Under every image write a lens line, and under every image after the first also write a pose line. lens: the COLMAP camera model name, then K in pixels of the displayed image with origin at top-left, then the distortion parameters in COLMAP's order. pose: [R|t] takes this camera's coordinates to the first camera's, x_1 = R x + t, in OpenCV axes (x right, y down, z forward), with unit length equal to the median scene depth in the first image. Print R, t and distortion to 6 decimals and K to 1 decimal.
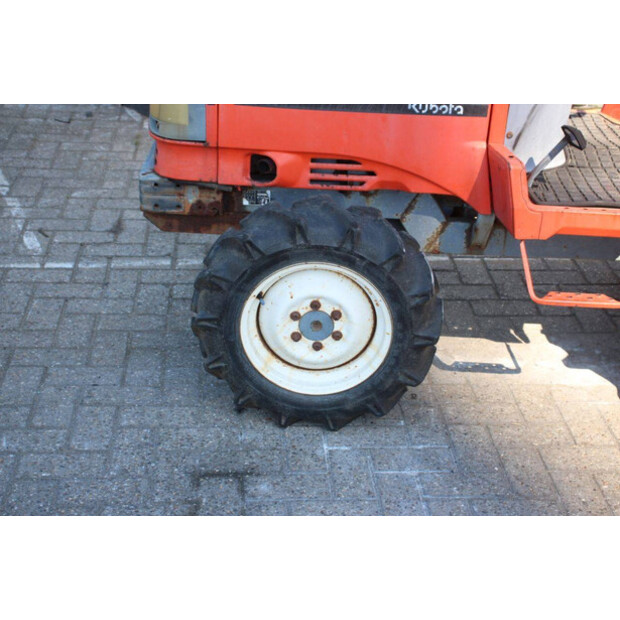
lens RADIAL K [[1078.9, 0, 312.2], [0, 1078.9, 310.4], [0, 0, 1]] dist [0.141559, 0.000000]
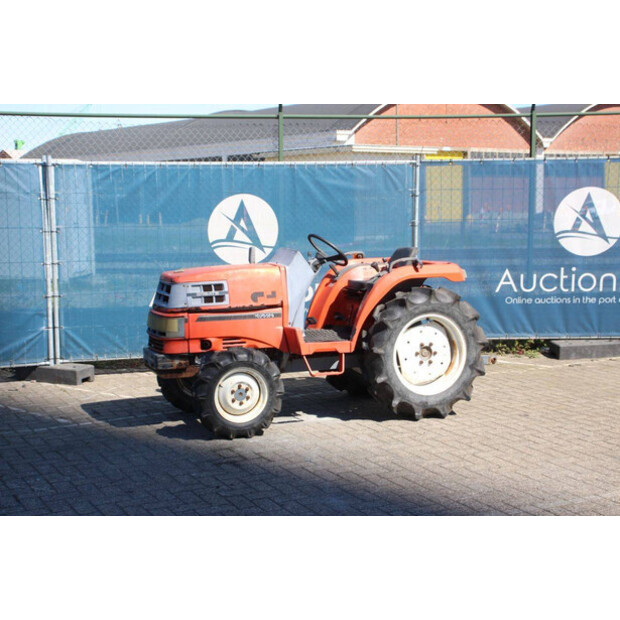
lens RADIAL K [[1018.1, 0, 315.1], [0, 1018.1, 317.4], [0, 0, 1]] dist [0.153430, 0.000000]
pose [[0.914862, -0.096736, 0.392008, -0.779925], [0.222451, 0.930998, -0.289410, 0.593730], [-0.336962, 0.351973, 0.873253, -1.307722]]
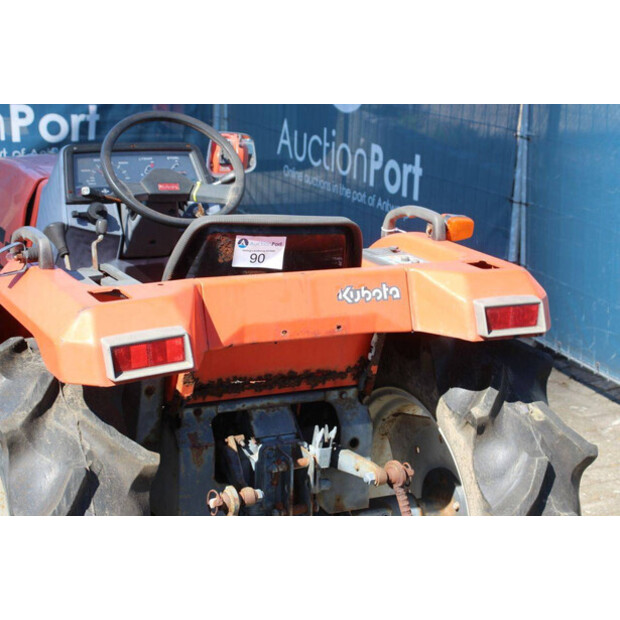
lens RADIAL K [[1259.3, 0, 314.3], [0, 1259.3, 314.8], [0, 0, 1]] dist [0.316103, 0.000000]
pose [[0.446467, 0.204822, -0.871043, 1.389536], [-0.418691, 0.908128, -0.001064, -0.288593], [0.790800, 0.365173, 0.491206, 0.591266]]
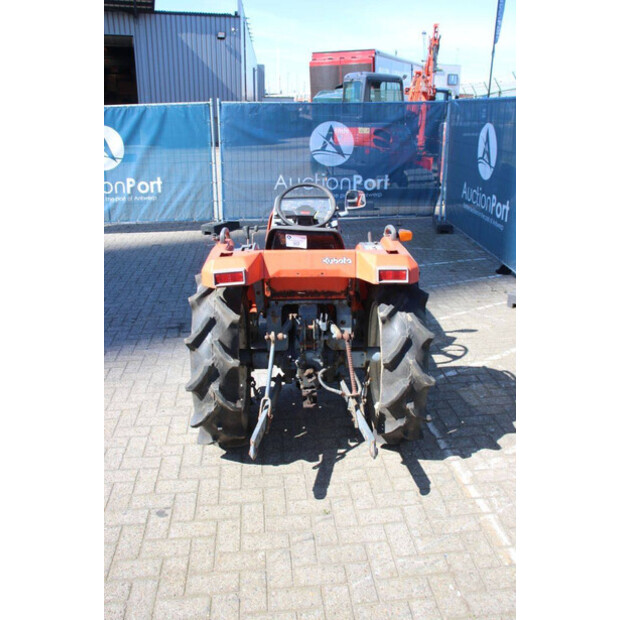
lens RADIAL K [[572.3, 0, 312.5], [0, 572.3, 314.2], [0, 0, 1]] dist [-0.086984, 0.000000]
pose [[0.038501, 0.306380, -0.951130, 1.588597], [-0.446922, 0.856609, 0.257842, -0.478841], [0.893744, 0.415154, 0.169908, 0.894939]]
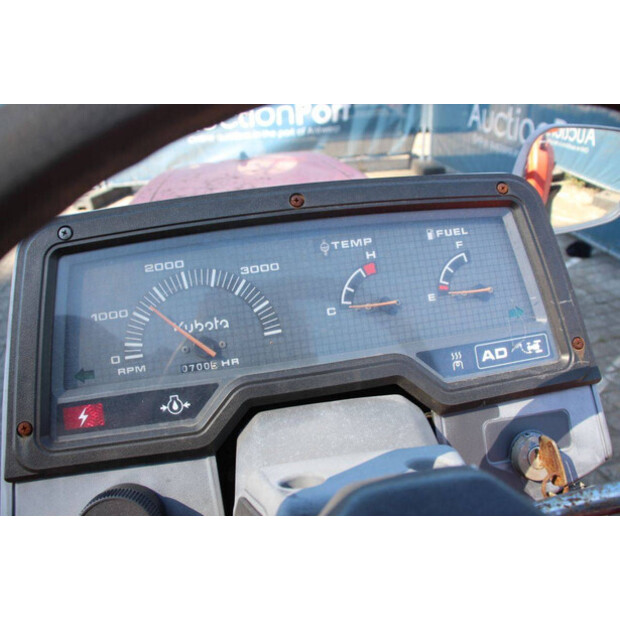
lens RADIAL K [[505.6, 0, 310.2], [0, 505.6, 310.4], [0, 0, 1]] dist [-0.147285, 0.047312]
pose [[0.200751, 0.426959, -0.881706, 0.346128], [-0.399924, 0.857333, 0.324100, -0.381026], [0.894293, 0.287552, 0.342861, 0.959205]]
